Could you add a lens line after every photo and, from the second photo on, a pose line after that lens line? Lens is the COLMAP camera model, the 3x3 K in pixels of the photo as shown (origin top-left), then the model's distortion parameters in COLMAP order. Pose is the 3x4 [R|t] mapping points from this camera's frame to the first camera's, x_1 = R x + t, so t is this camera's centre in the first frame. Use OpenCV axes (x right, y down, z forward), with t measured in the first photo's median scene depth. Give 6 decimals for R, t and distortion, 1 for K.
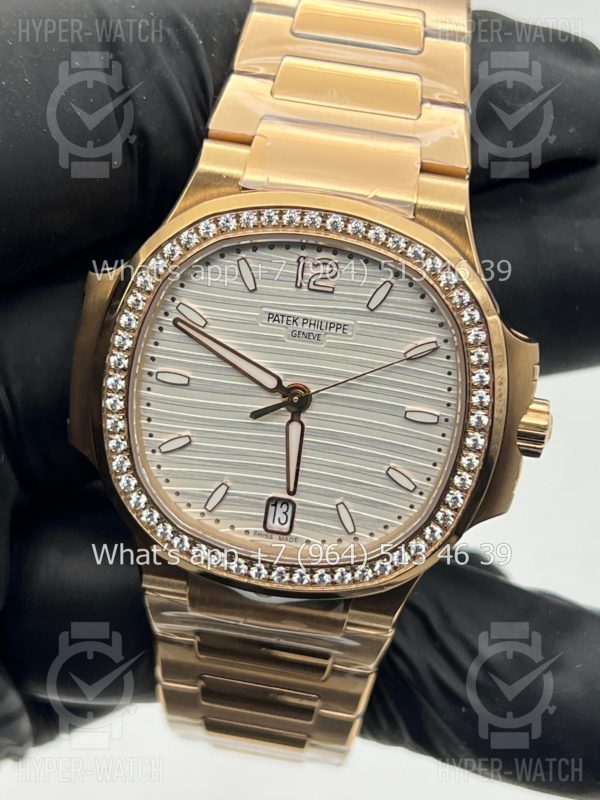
lens RADIAL K [[1877.8, 0, 300.0], [0, 1877.8, 400.0], [0, 0, 1]] dist [0.314608, -0.683953]
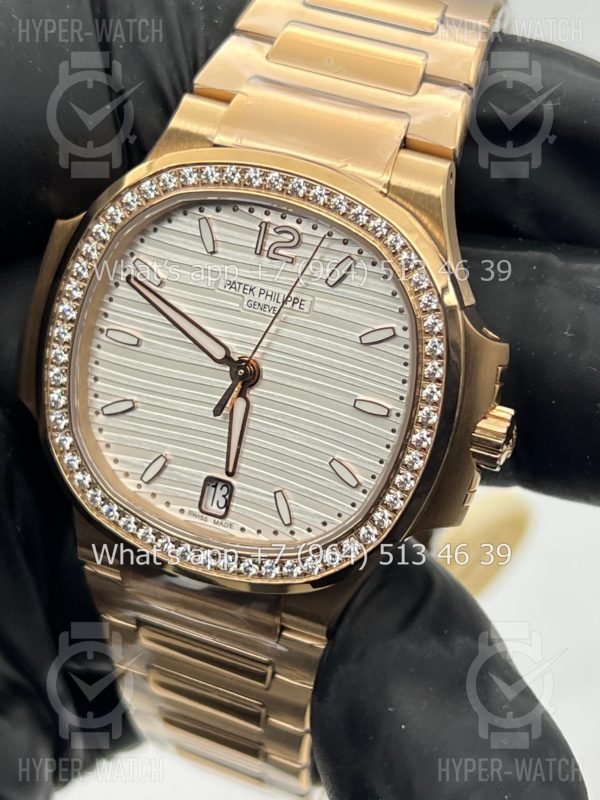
lens RADIAL K [[1877.8, 0, 300.0], [0, 1877.8, 400.0], [0, 0, 1]] dist [0.314608, -0.683953]
pose [[0.975185, 0.119829, -0.186158, 0.201520], [-0.134549, 0.988535, -0.068522, 0.073166], [0.175813, 0.091869, 0.980128, 0.083127]]
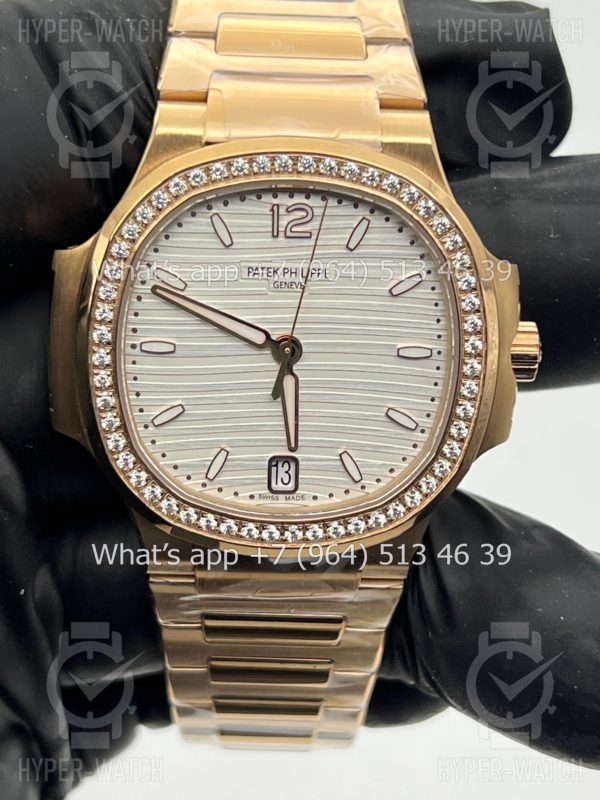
lens RADIAL K [[1877.8, 0, 300.0], [0, 1877.8, 400.0], [0, 0, 1]] dist [0.314608, -0.683953]
pose [[0.983508, -0.132652, 0.122941, -0.118598], [0.140714, 0.988270, -0.059353, 0.083403], [-0.113626, 0.075674, 0.990637, 0.030014]]
